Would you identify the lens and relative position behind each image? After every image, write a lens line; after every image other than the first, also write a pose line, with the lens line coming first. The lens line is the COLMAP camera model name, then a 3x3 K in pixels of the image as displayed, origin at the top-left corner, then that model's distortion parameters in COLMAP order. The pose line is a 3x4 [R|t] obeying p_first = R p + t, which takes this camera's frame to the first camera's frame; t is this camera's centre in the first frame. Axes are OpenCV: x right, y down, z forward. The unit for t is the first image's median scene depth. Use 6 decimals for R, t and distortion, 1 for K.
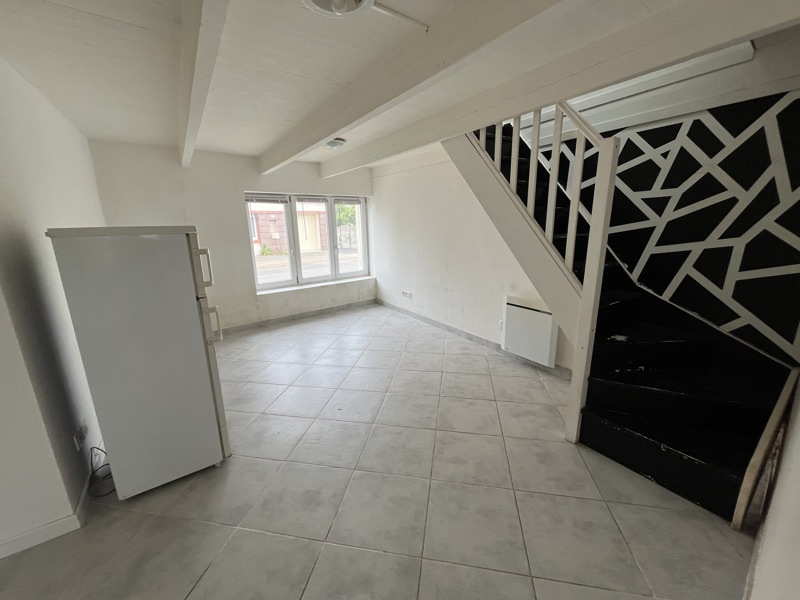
lens RADIAL K [[325.6, 0, 395.6], [0, 325.6, 299.4], [0, 0, 1]] dist [-0.003852, -0.000184]
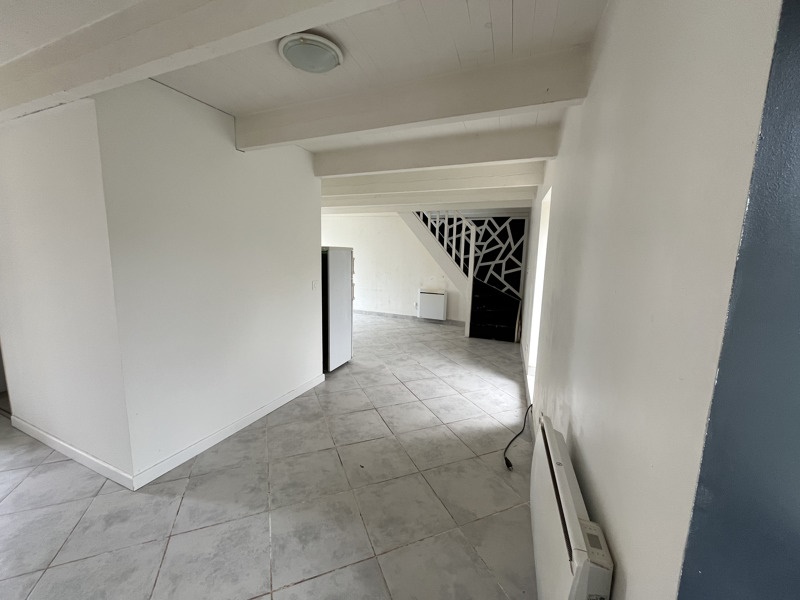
lens RADIAL K [[325.6, 0, 399.6], [0, 325.6, 299.0], [0, 0, 1]] dist [-0.003852, -0.000184]
pose [[0.835200, -0.039180, 0.548549, -1.354016], [0.087662, 0.994190, -0.062461, 0.262238], [-0.542915, 0.100254, 0.833782, -0.915639]]
